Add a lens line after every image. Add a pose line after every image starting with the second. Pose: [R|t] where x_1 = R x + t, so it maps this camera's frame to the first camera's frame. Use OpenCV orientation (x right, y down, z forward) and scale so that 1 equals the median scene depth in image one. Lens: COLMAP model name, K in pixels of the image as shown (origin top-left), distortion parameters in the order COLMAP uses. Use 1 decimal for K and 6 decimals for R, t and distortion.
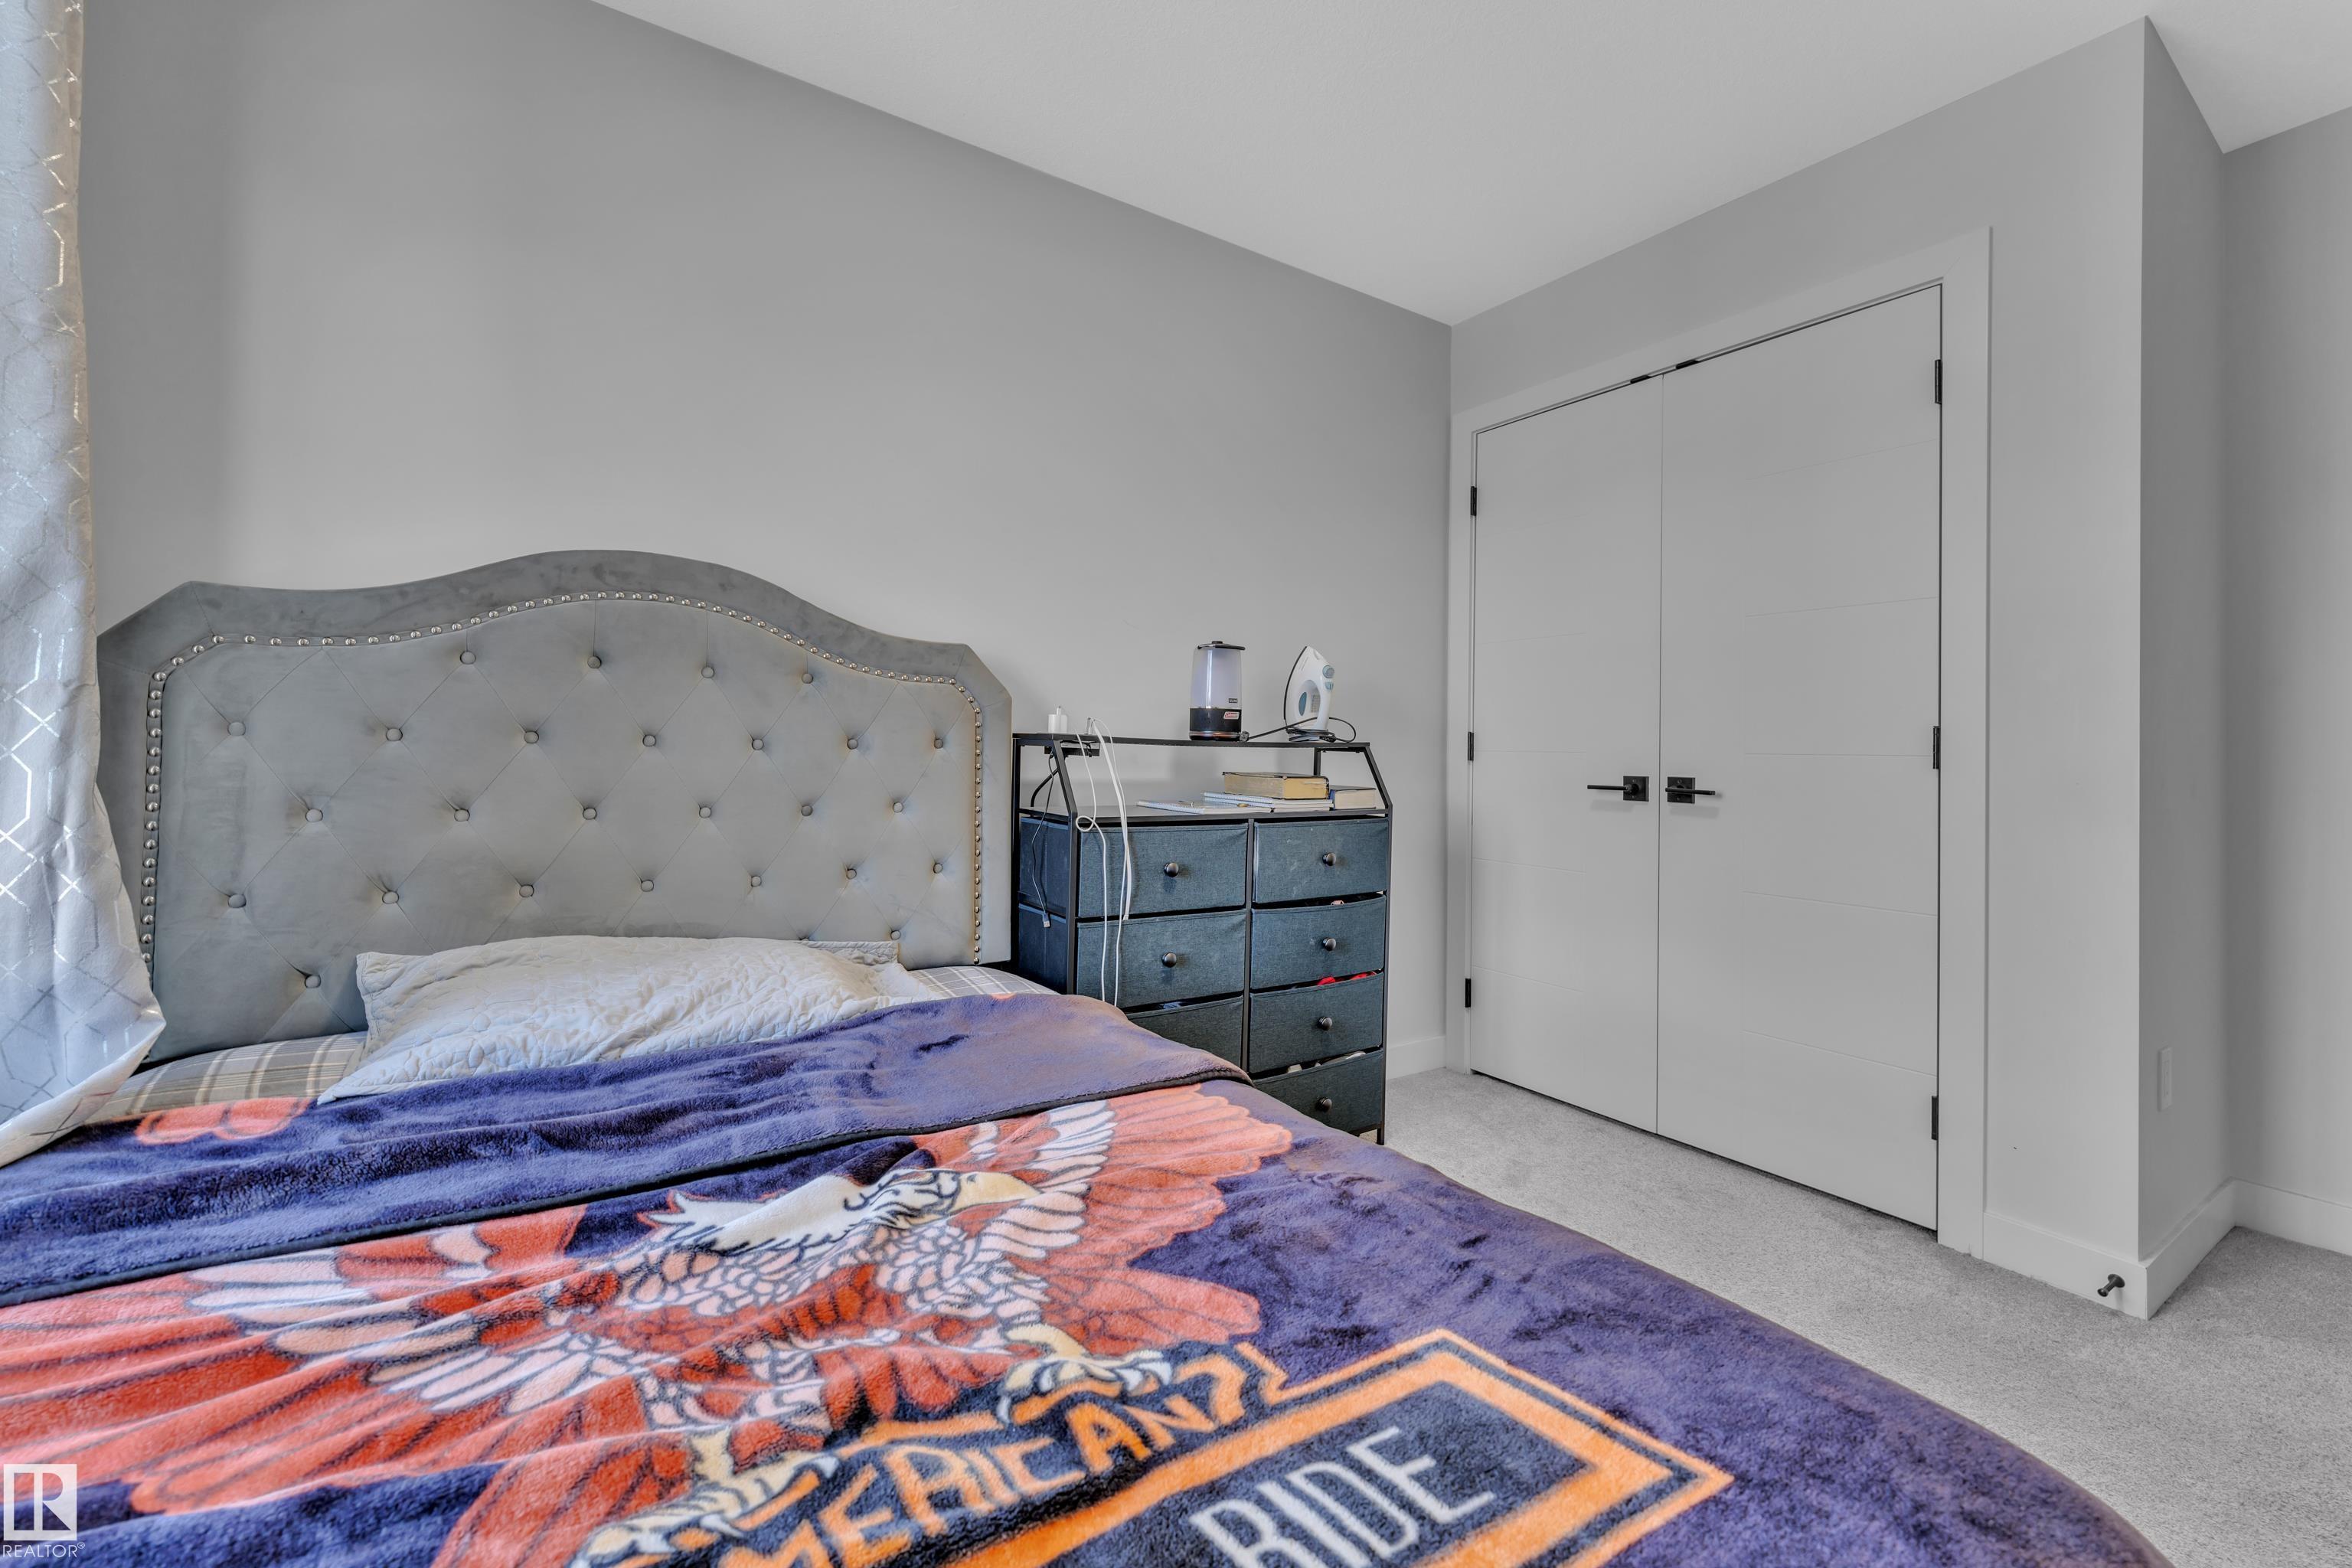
lens RADIAL K [[953.9, 0, 1165.2], [0, 953.9, 769.4], [0, 0, 1]] dist [-0.000870, -0.000137]
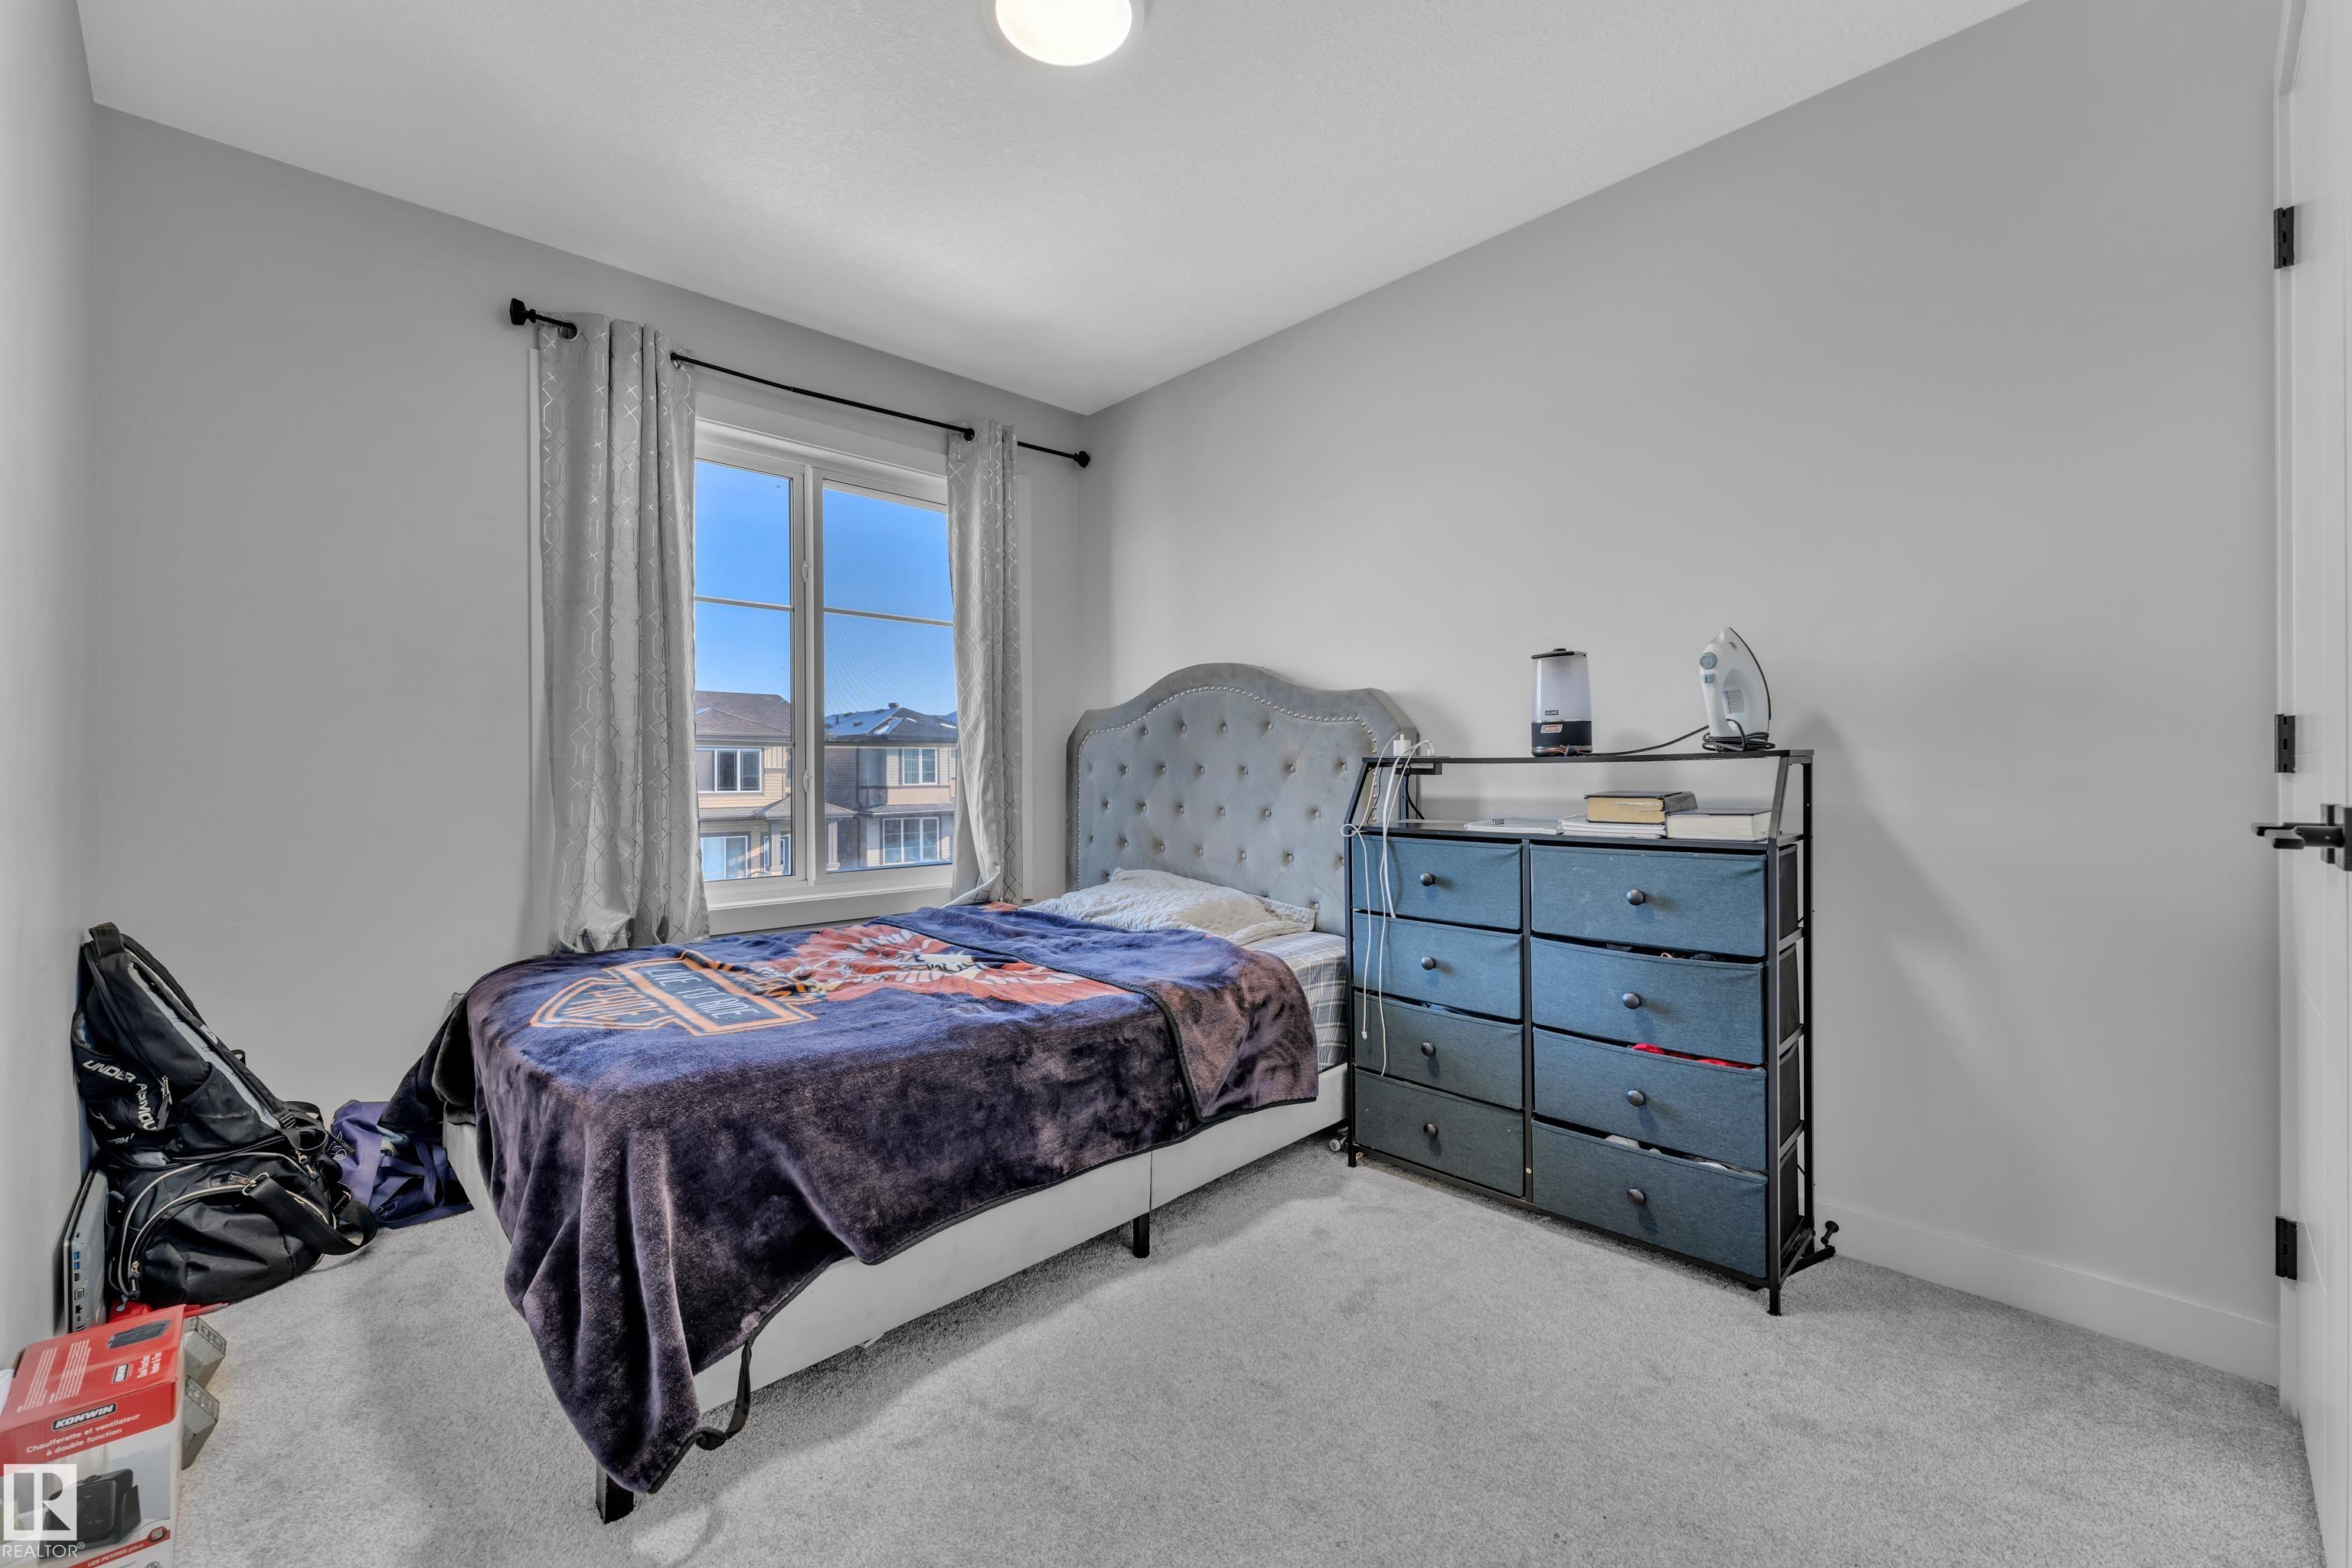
lens RADIAL K [[953.9, 0, 1165.2], [0, 953.9, 769.4], [0, 0, 1]] dist [-0.000870, -0.000137]
pose [[0.166427, -0.020394, -0.985843, 0.966326], [-0.003872, 0.999765, -0.021336, 0.004380], [0.986046, 0.007368, 0.166309, 0.497011]]
